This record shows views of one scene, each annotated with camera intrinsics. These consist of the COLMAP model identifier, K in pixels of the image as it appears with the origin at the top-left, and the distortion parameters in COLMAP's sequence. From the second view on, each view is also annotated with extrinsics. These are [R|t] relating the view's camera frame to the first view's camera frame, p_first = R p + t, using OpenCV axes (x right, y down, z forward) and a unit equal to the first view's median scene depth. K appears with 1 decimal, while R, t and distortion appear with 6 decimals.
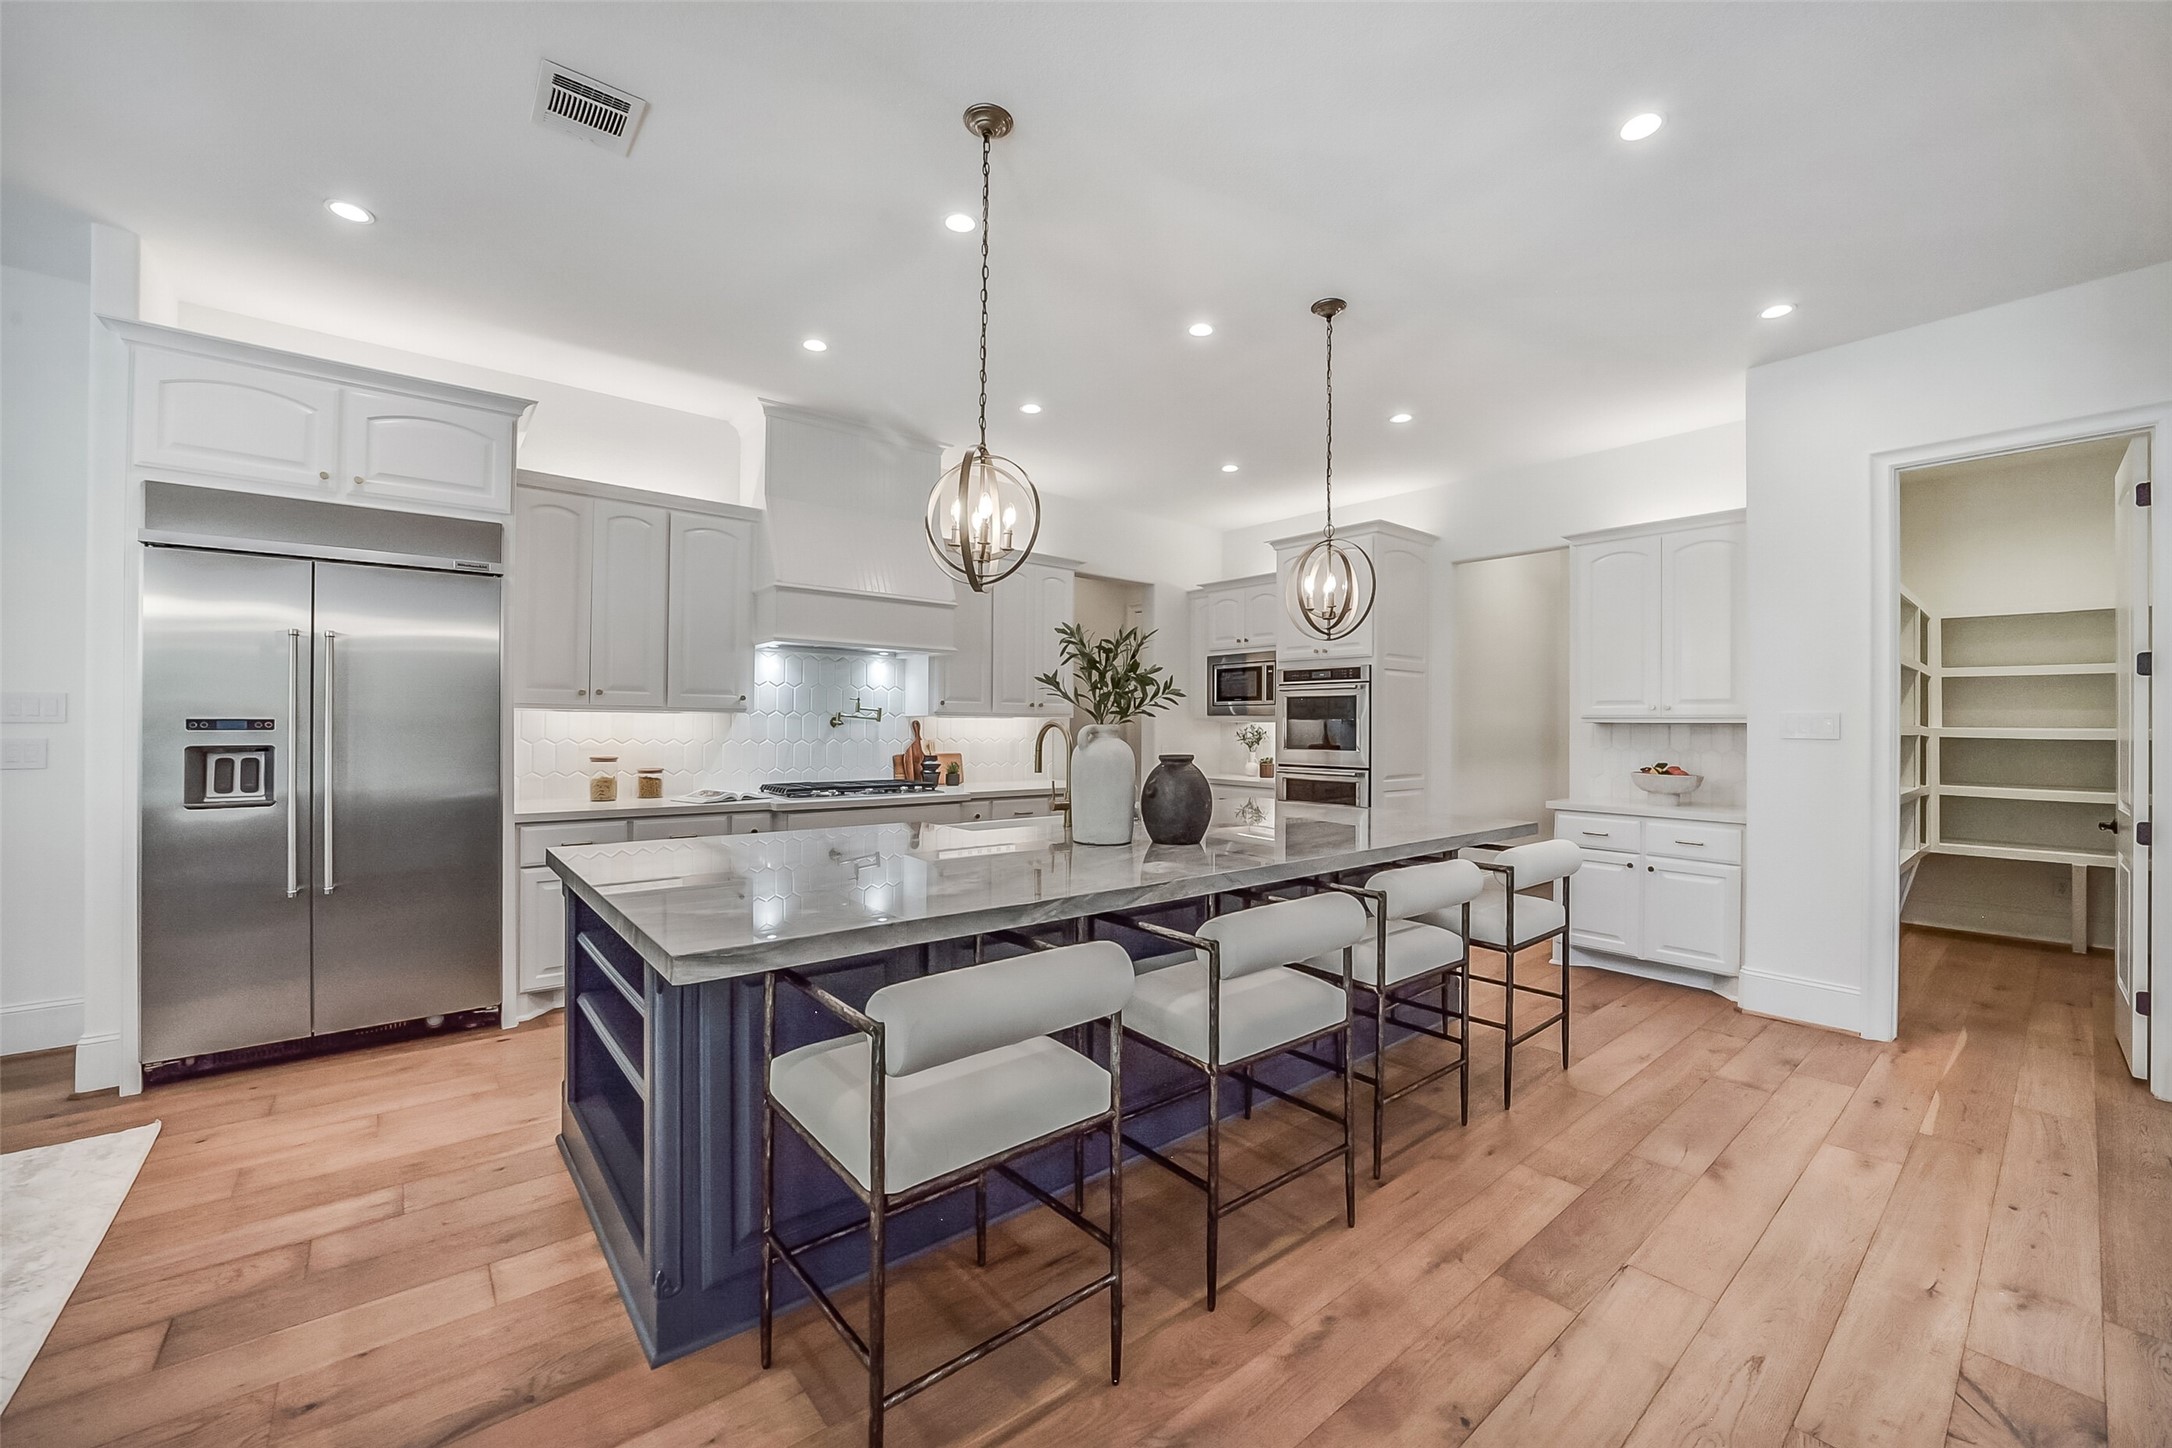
lens RADIAL K [[854.5, 0, 1092.5], [0, 854.5, 721.3], [0, 0, 1]] dist [-0.041055, 0.010505]
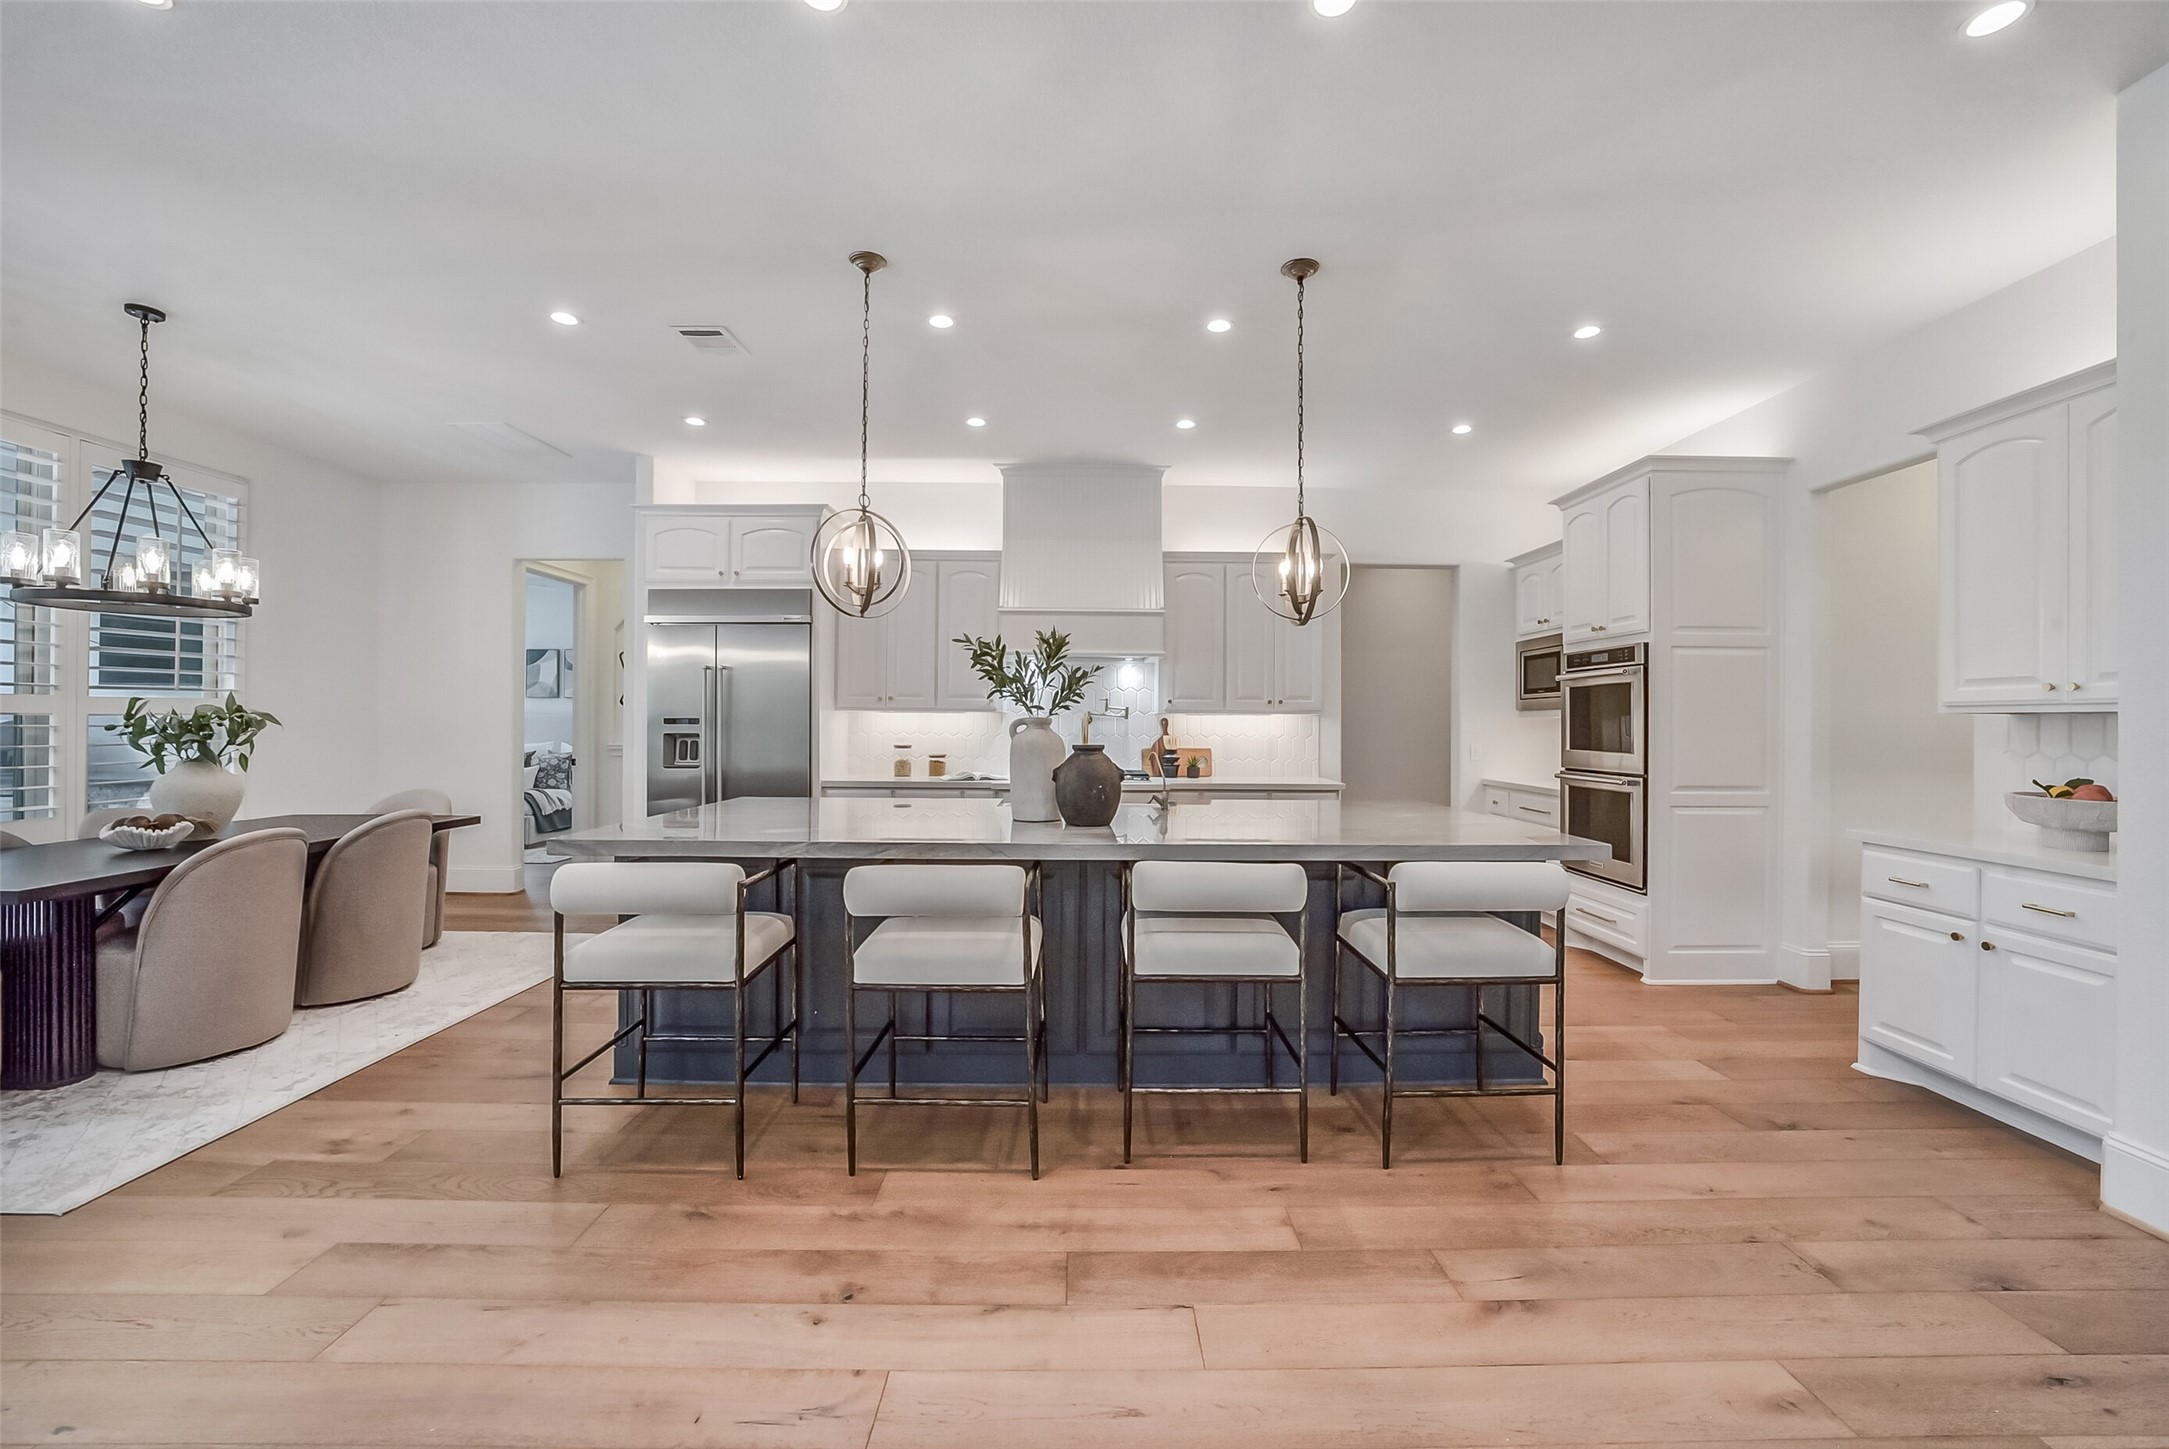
lens RADIAL K [[853.3, 0, 1091.0], [0, 853.3, 721.8], [0, 0, 1]] dist [-0.041055, 0.010505]
pose [[0.775308, -0.003627, -0.631572, 0.532699], [0.003458, 0.999993, -0.001498, 0.007352], [0.631573, -0.001022, 0.775315, 0.103730]]
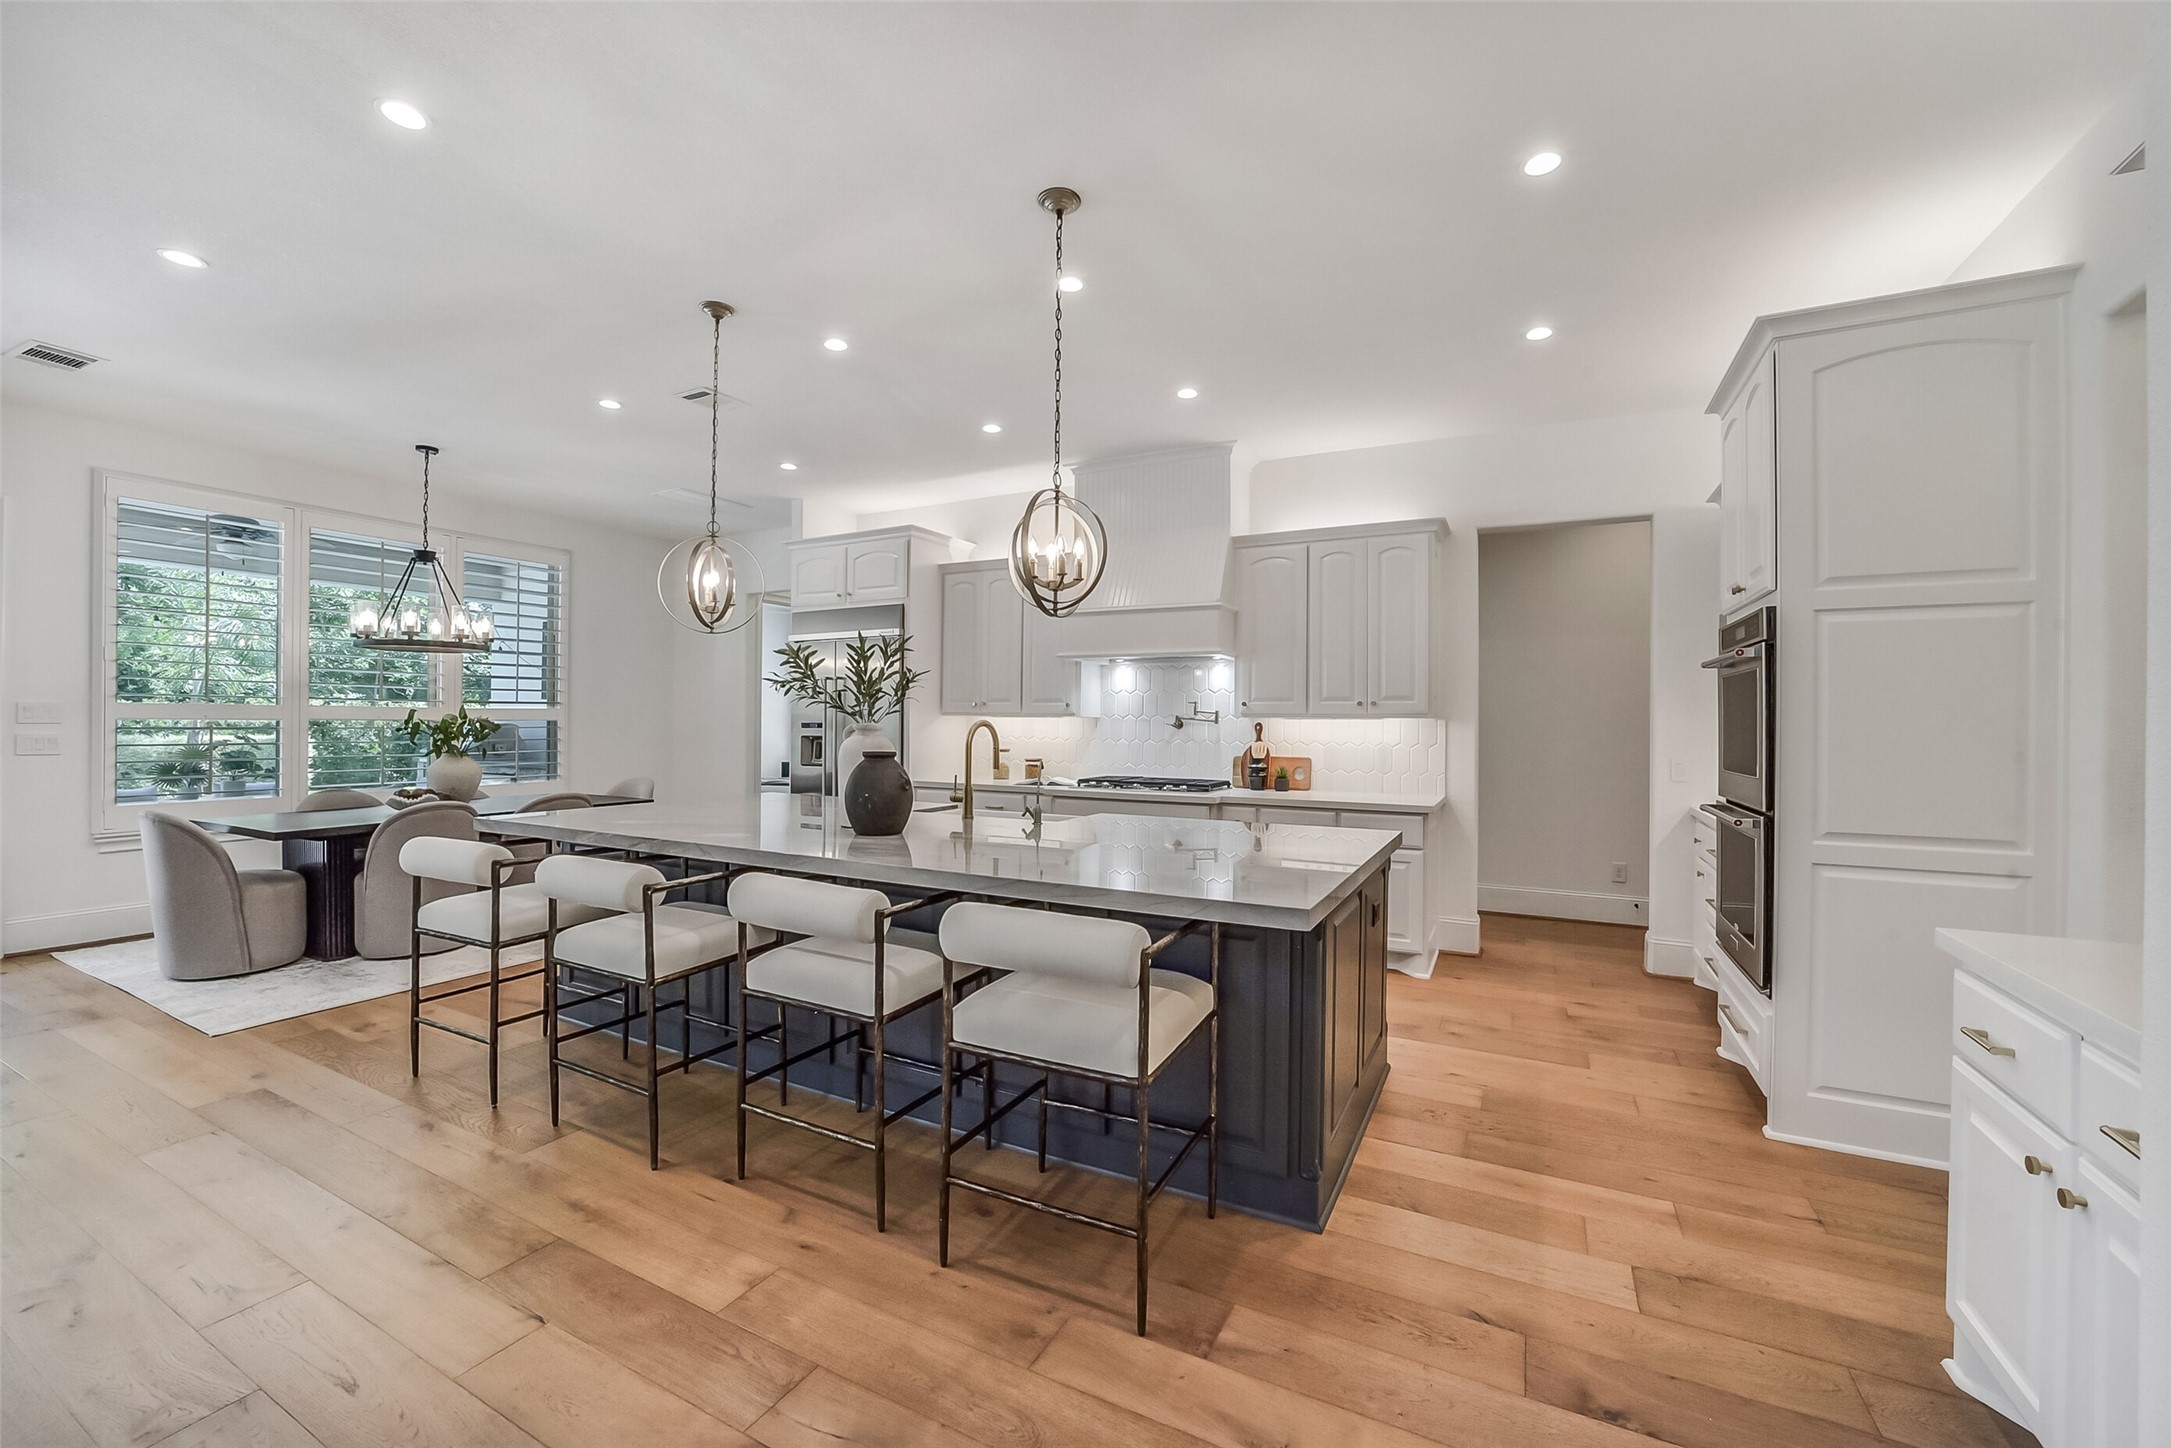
lens RADIAL K [[854.1, 0, 1092.0], [0, 854.1, 721.3], [0, 0, 1]] dist [-0.041055, 0.010505]
pose [[0.389770, -0.006910, -0.920886, 0.795645], [0.001246, 0.999975, -0.006976, 0.005897], [0.920911, 0.001572, 0.389769, 0.558737]]
